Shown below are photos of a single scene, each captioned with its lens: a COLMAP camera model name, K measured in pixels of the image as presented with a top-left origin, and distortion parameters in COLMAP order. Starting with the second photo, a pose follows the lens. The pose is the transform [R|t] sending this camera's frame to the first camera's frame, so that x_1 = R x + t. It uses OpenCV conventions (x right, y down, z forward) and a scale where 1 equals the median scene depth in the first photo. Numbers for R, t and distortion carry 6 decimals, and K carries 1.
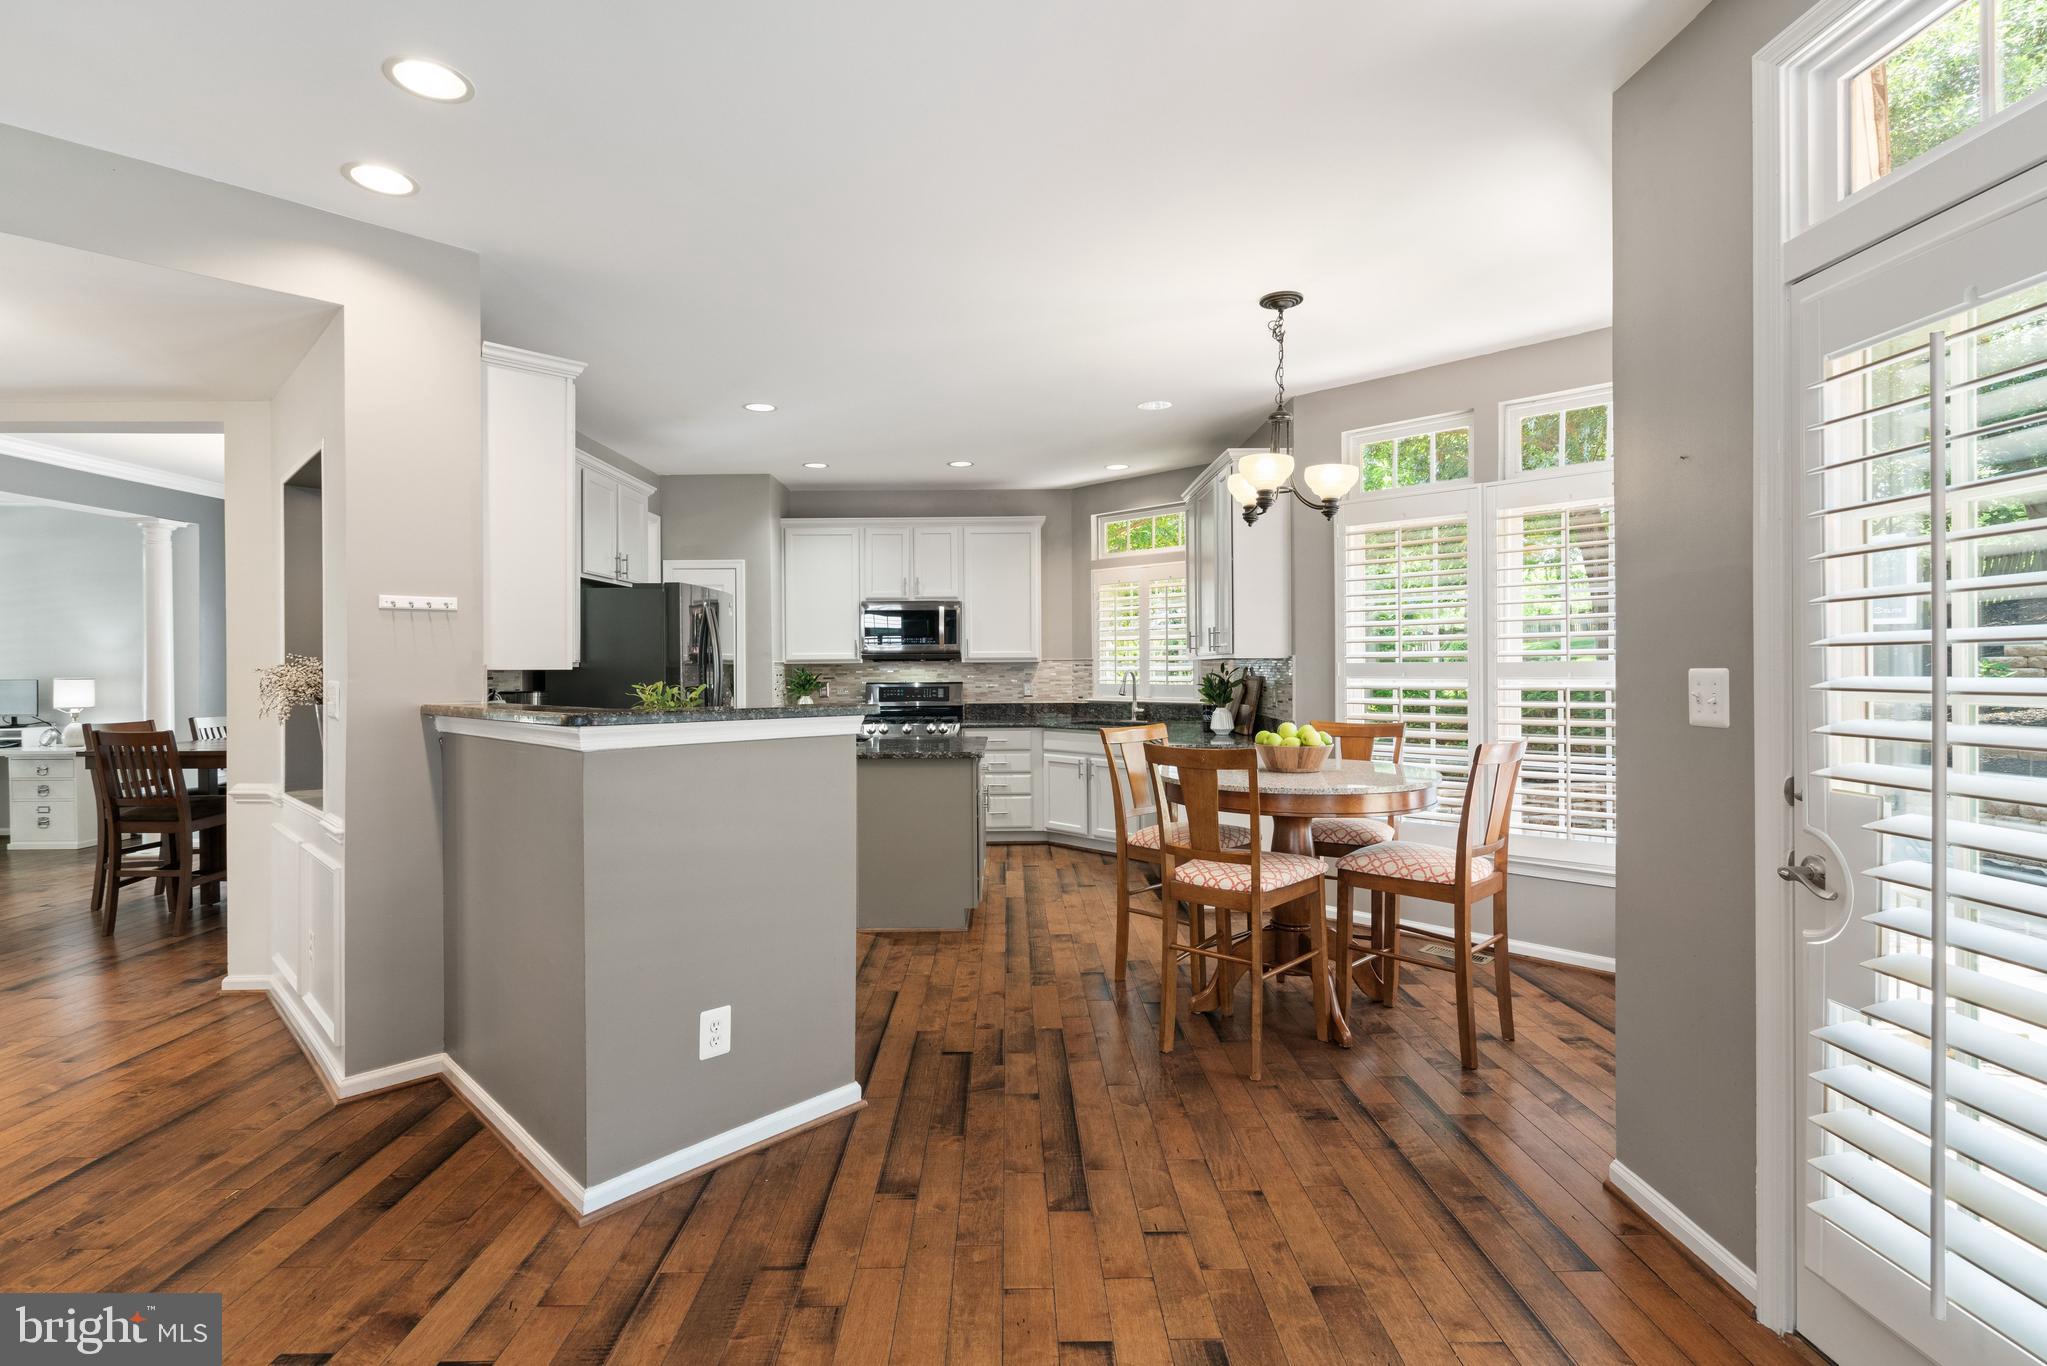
lens RADIAL K [[1042.9, 0, 988.5], [0, 1042.9, 664.2], [0, 0, 1]] dist [0.000115, 0.000103]
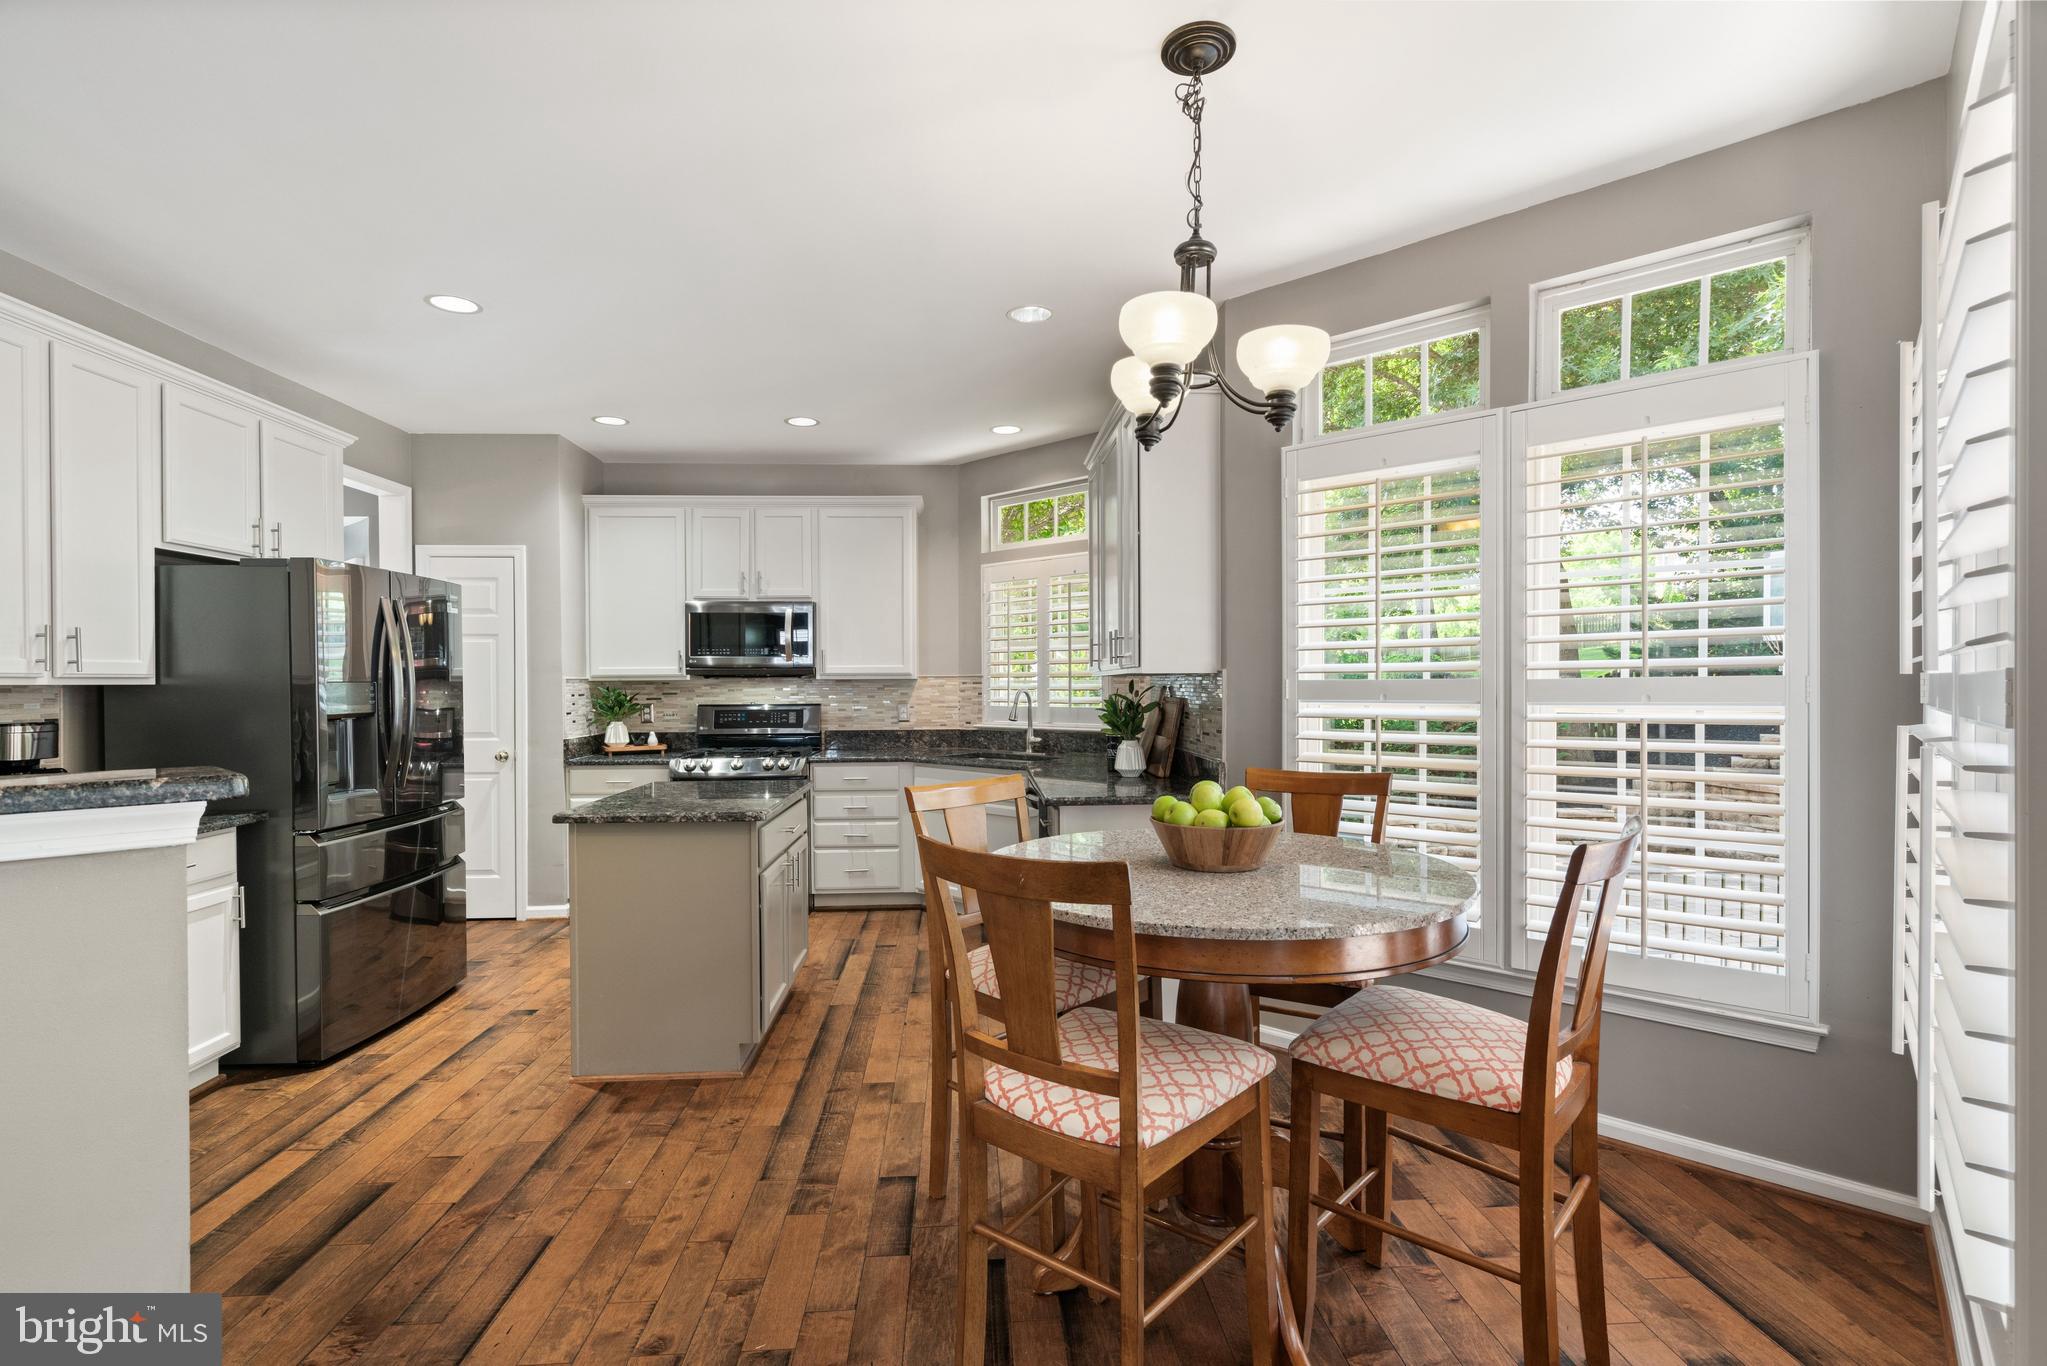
lens RADIAL K [[959.2, 0, 1010.2], [0, 959.2, 691.3], [0, 0, 1]] dist [-0.007061, 0.001055]
pose [[0.998469, 0.001205, 0.055300, 0.098666], [-0.001712, 0.999957, 0.009124, 0.000576], [-0.055287, -0.009204, 0.998428, 0.315007]]
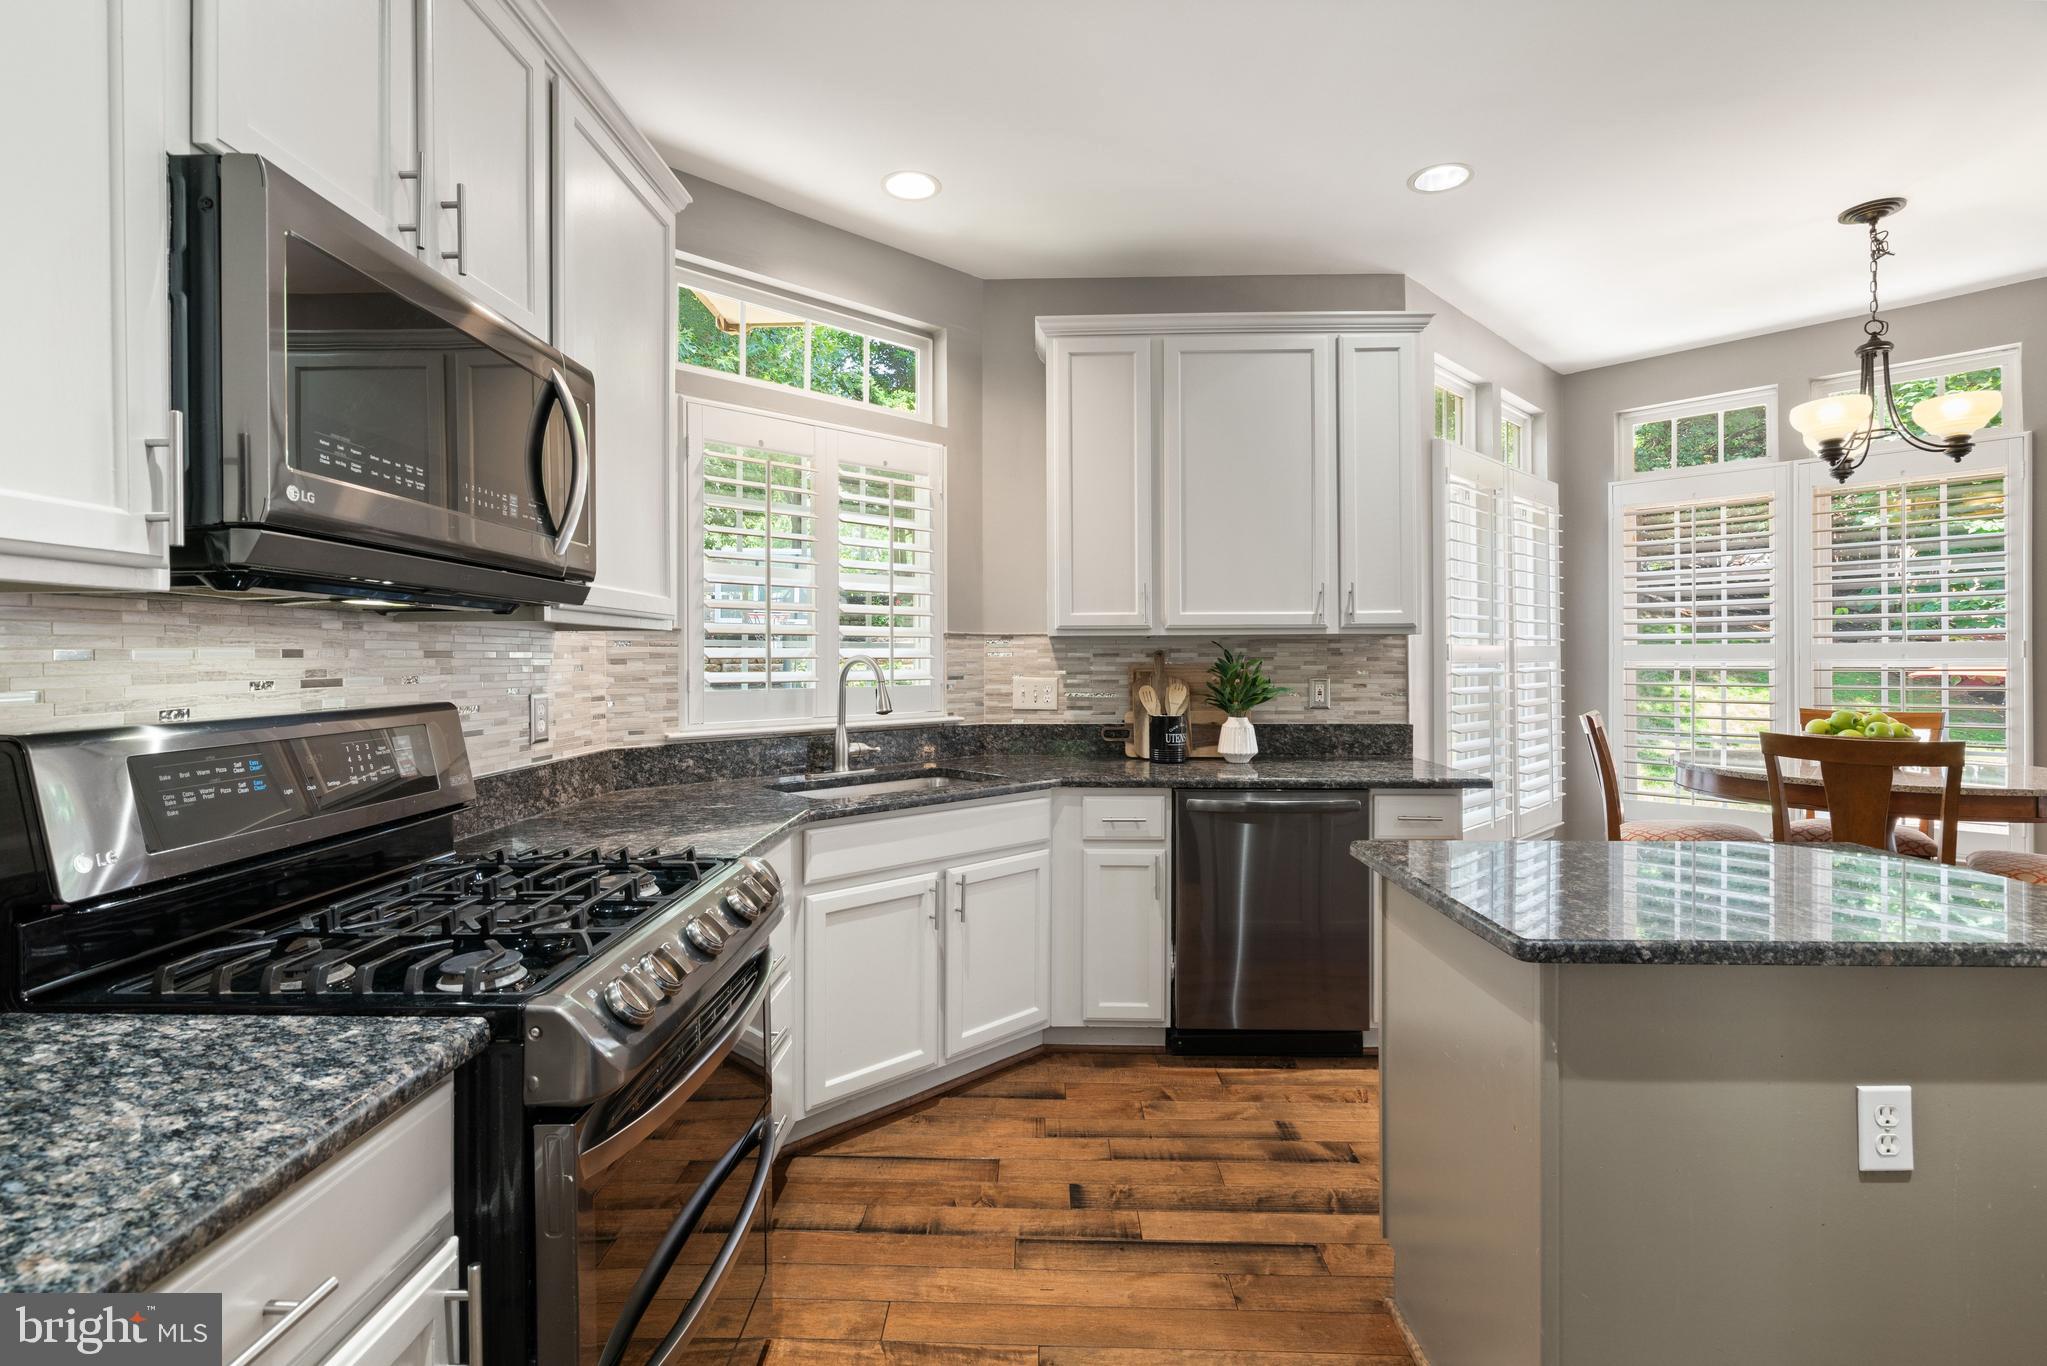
lens RADIAL K [[959.2, 0, 1006.7], [0, 959.2, 664.5], [0, 0, 1]] dist [-0.007061, 0.001055]
pose [[0.010161, 0.001650, 0.999947, -0.305722], [0.004718, 0.999987, -0.001698, 0.011576], [-0.999937, 0.004735, 0.010153, 1.076611]]
